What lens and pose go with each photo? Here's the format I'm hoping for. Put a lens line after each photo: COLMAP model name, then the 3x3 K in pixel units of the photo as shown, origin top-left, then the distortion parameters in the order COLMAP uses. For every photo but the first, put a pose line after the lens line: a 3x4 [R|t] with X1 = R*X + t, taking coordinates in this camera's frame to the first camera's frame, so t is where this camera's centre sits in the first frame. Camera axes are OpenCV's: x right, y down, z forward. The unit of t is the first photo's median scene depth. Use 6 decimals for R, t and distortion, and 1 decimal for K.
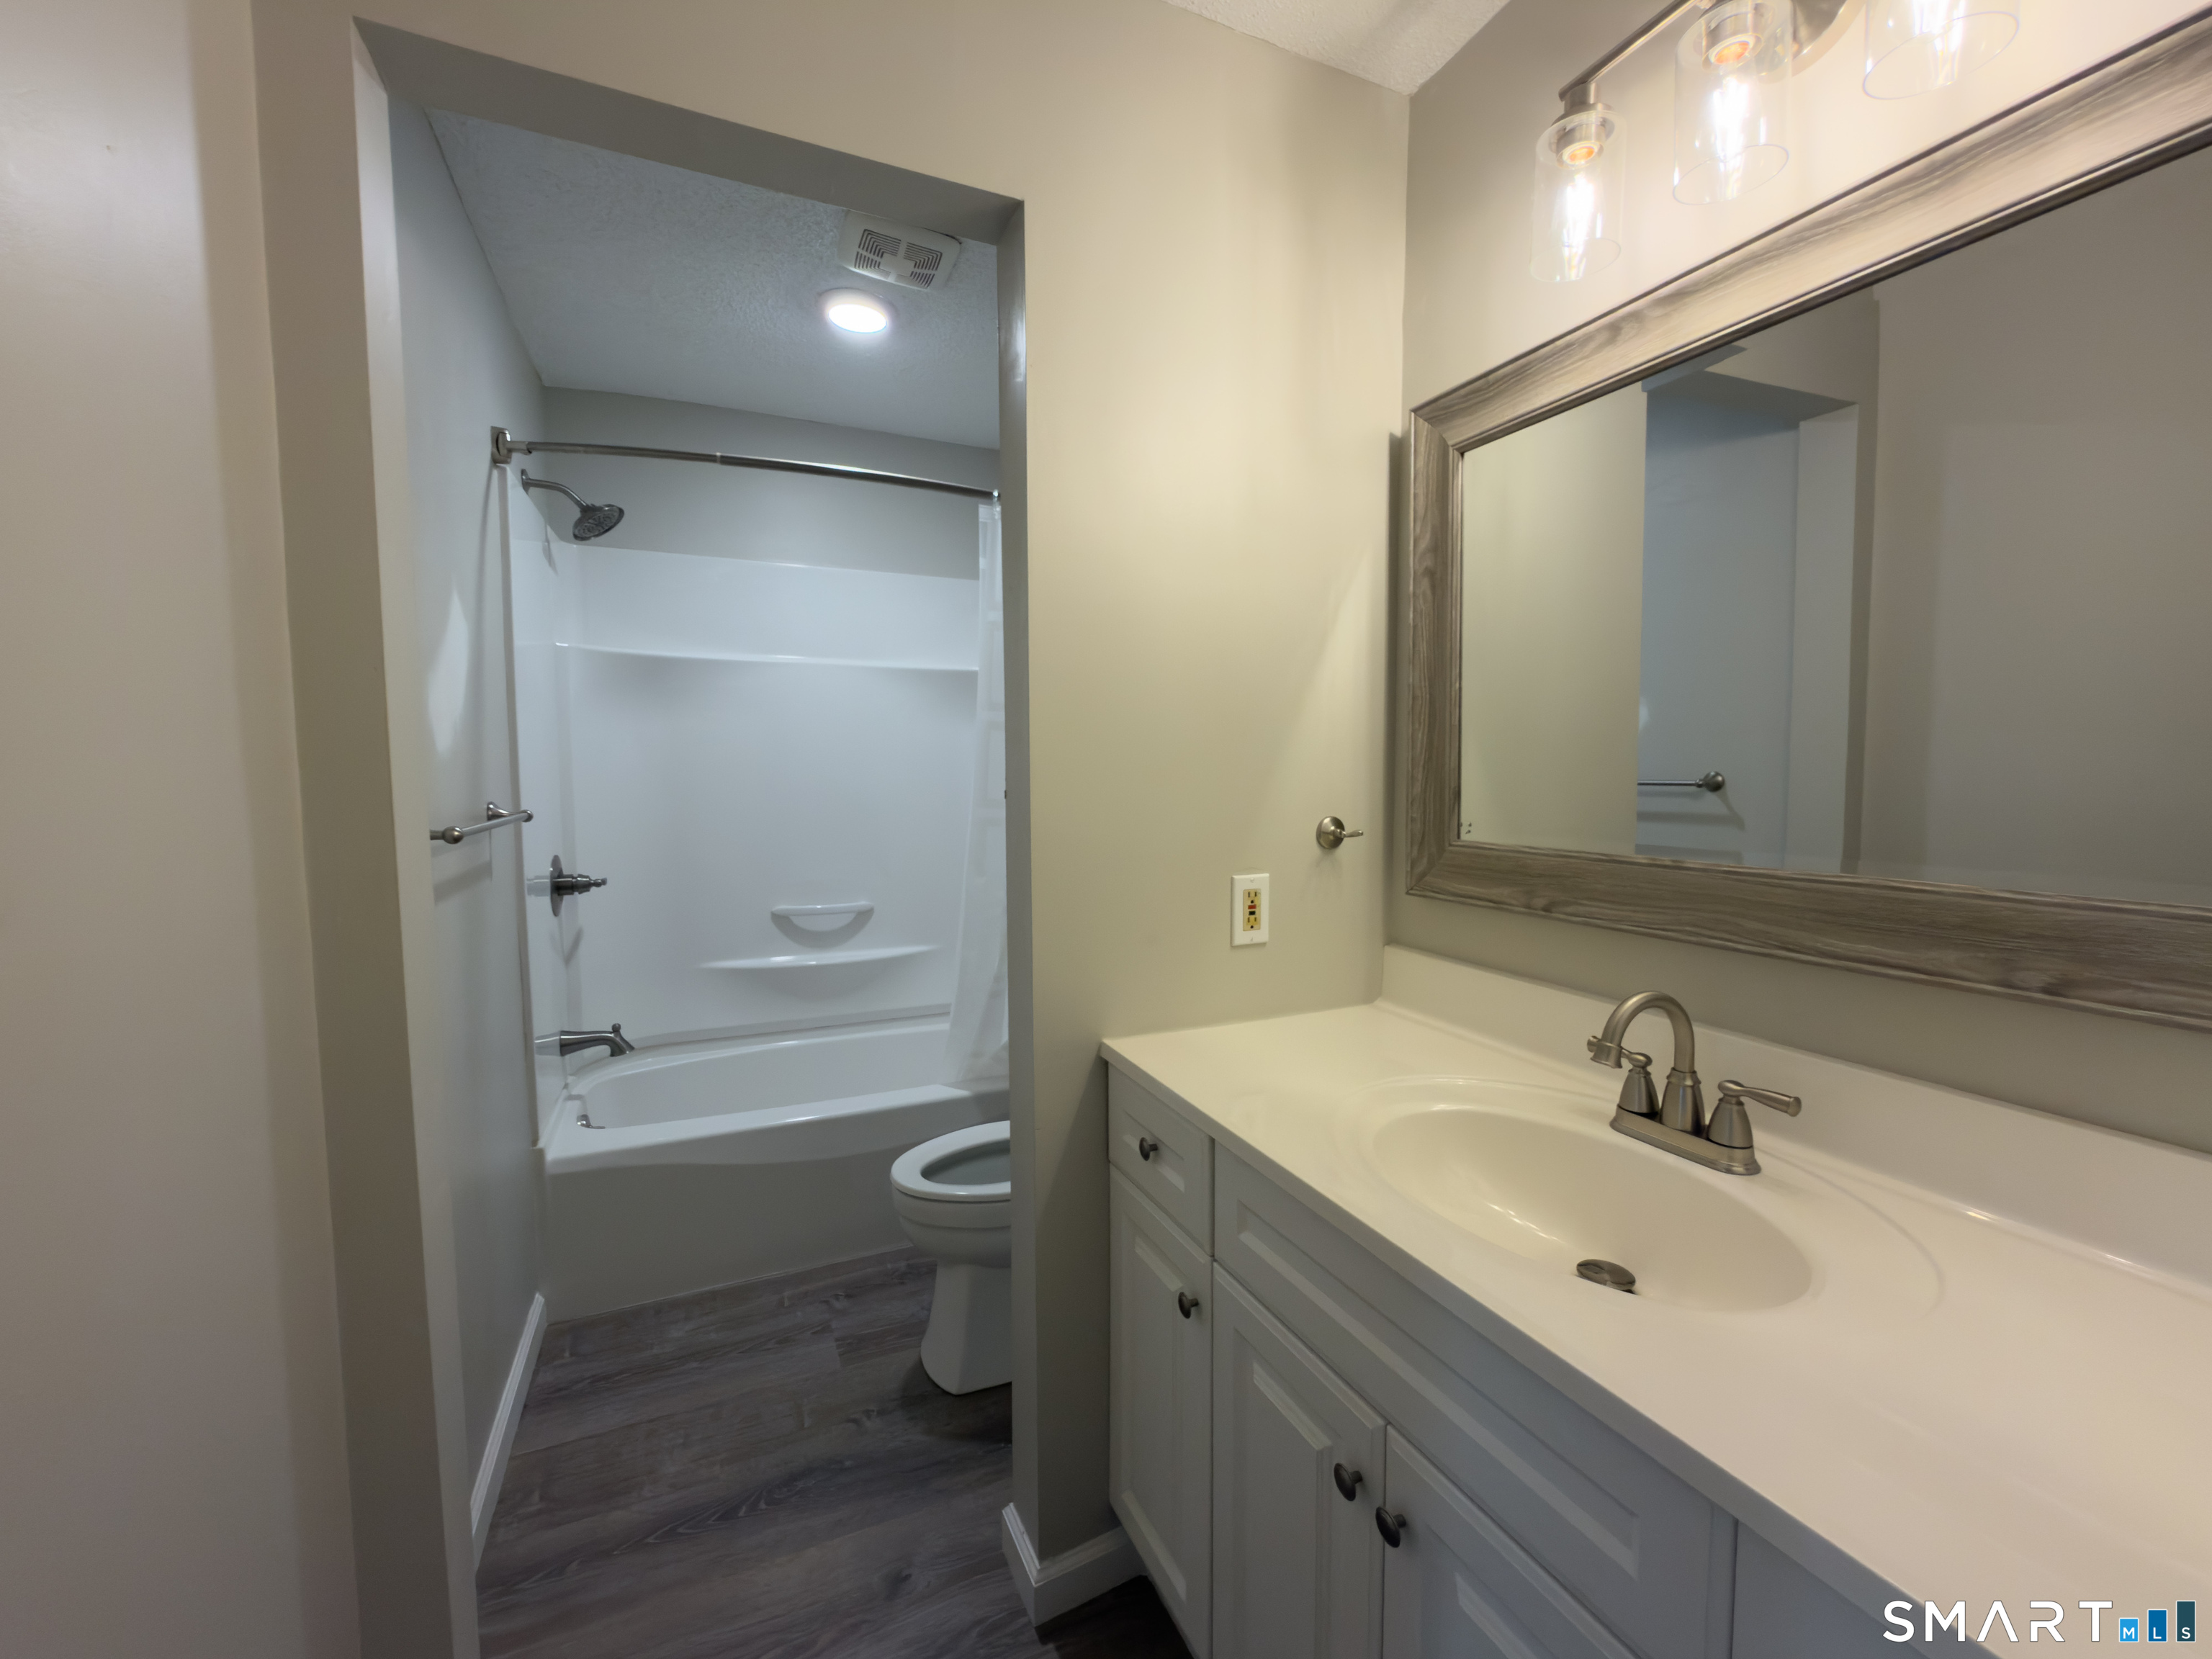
lens RADIAL K [[901.6, 0, 1106.0], [0, 901.6, 829.5], [0, 0, 1]] dist [-0.000599, 0.000028]
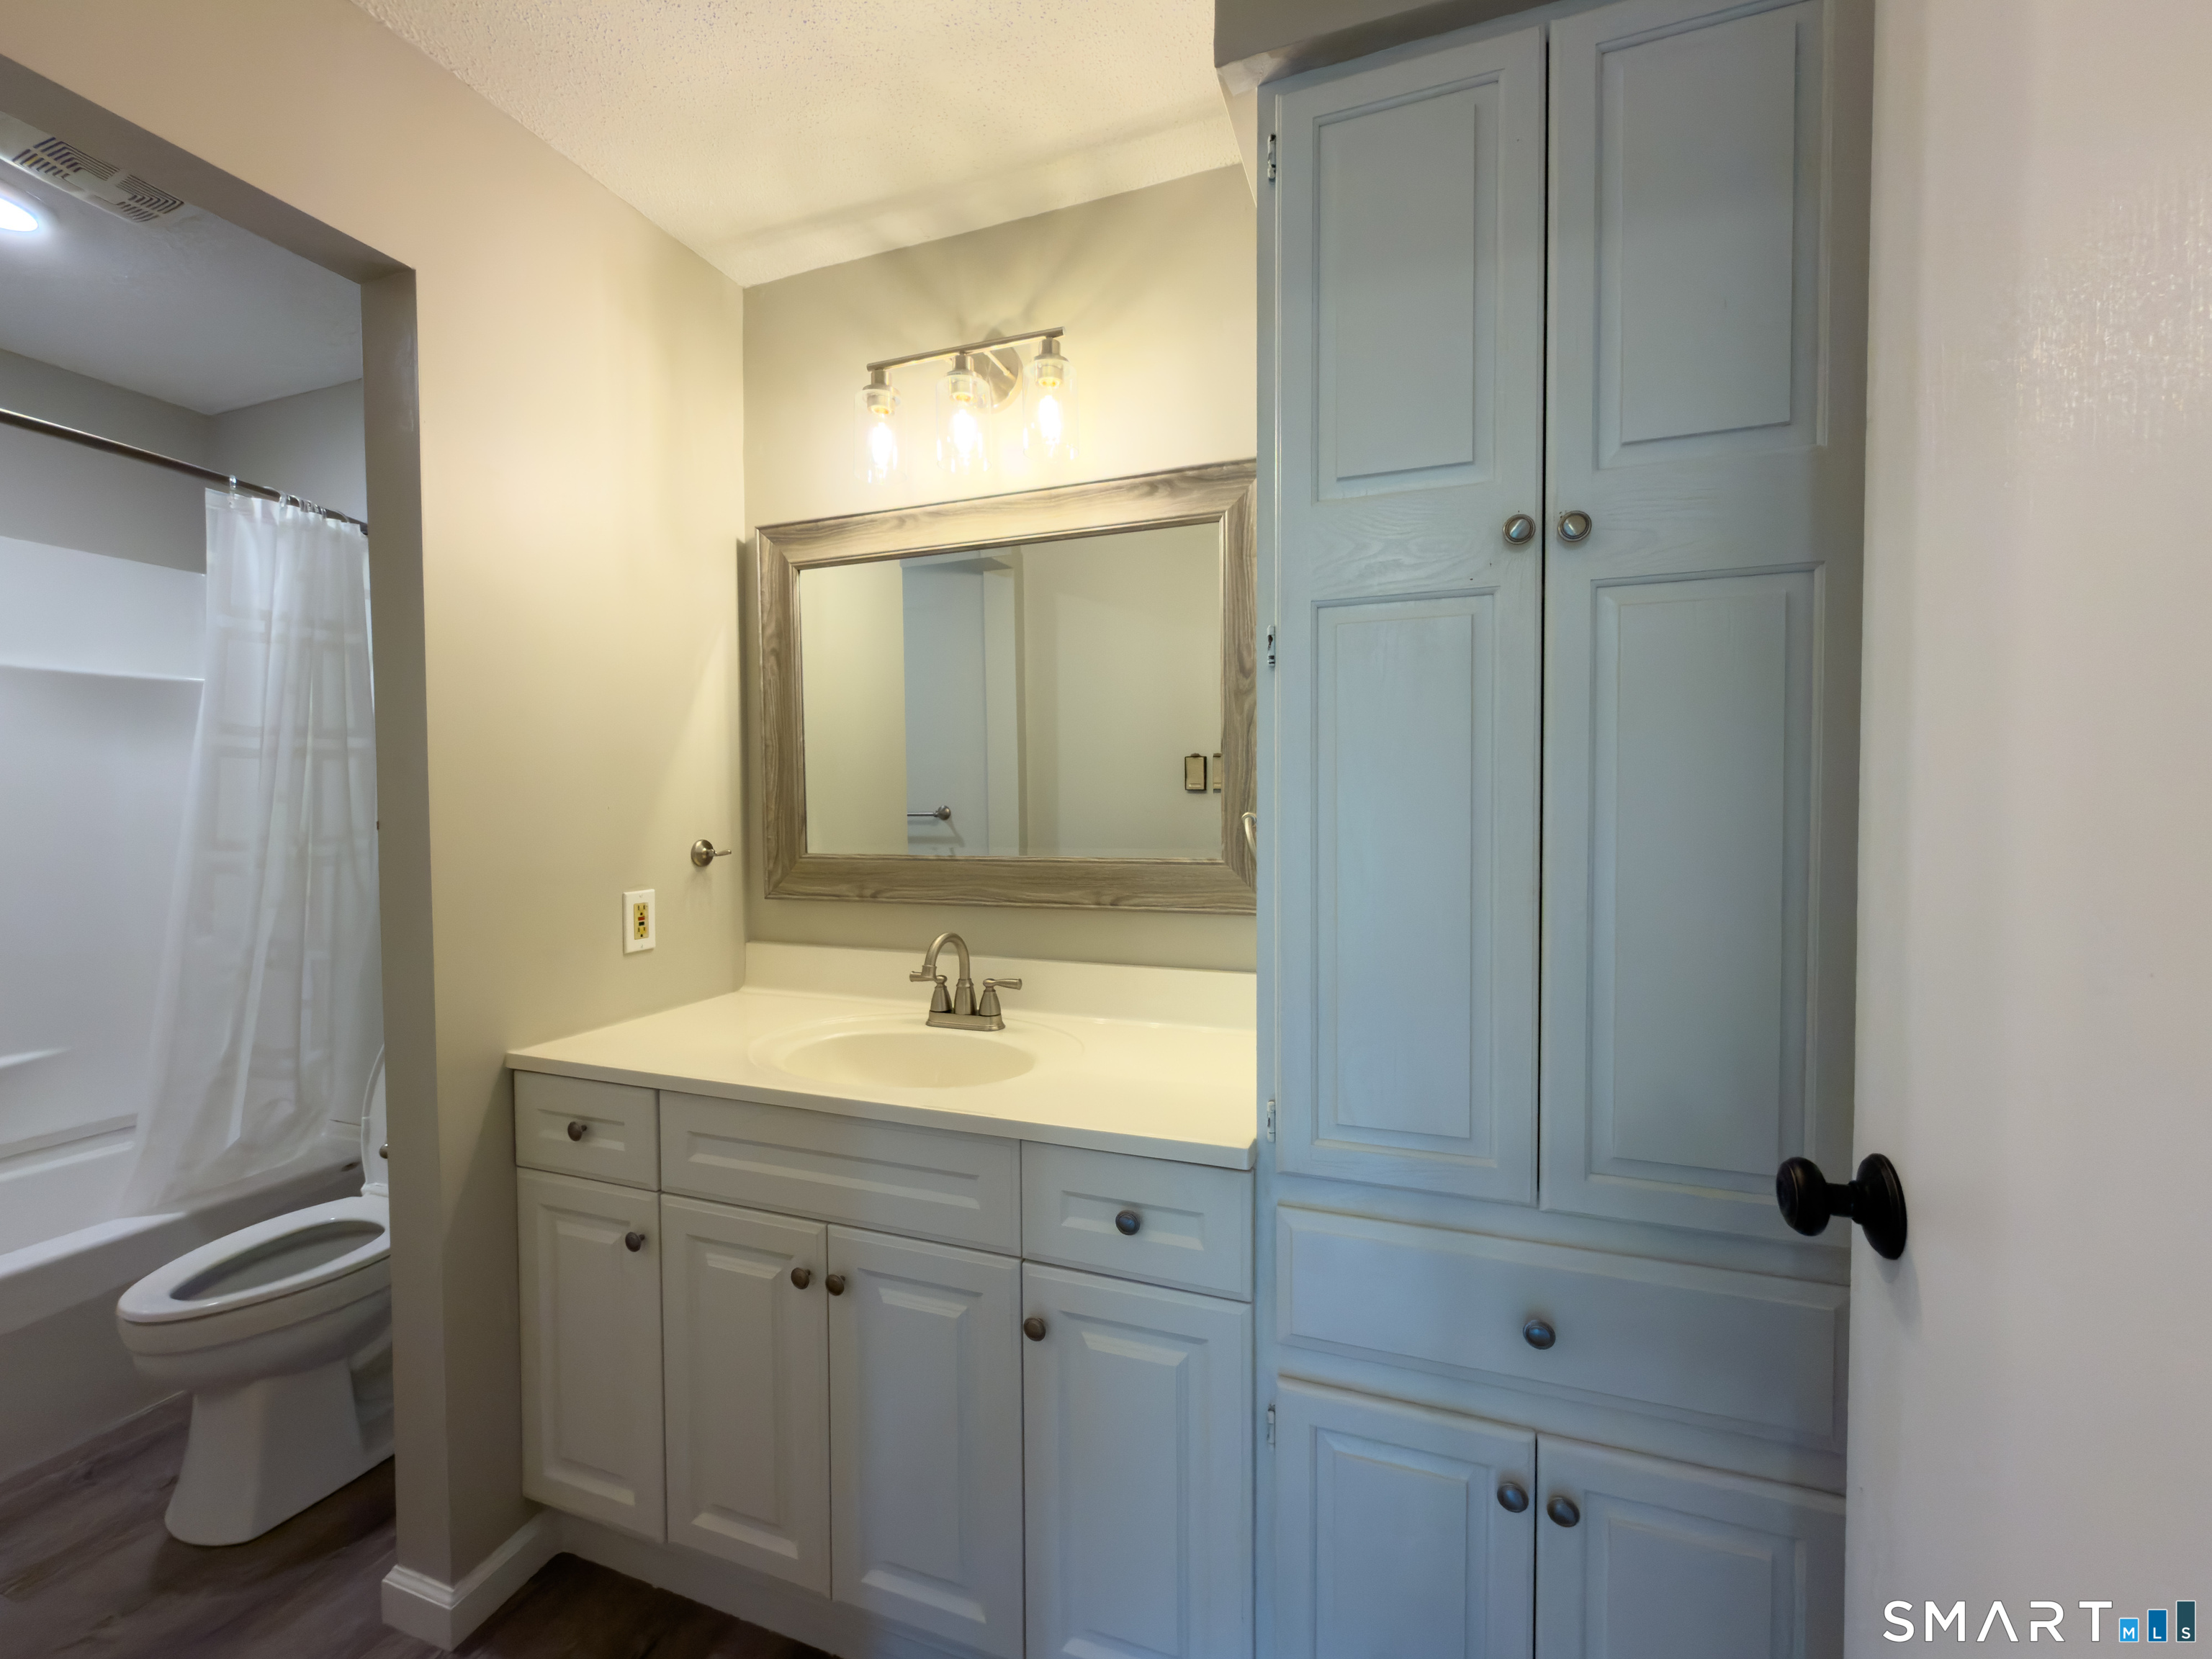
lens RADIAL K [[901.6, 0, 1106.0], [0, 901.6, 829.5], [0, 0, 1]] dist [-0.000599, 0.000028]
pose [[0.698947, -0.020657, 0.714875, -0.253960], [0.051858, 0.998415, -0.021852, 0.028054], [-0.713291, 0.052345, 0.698911, -0.256887]]
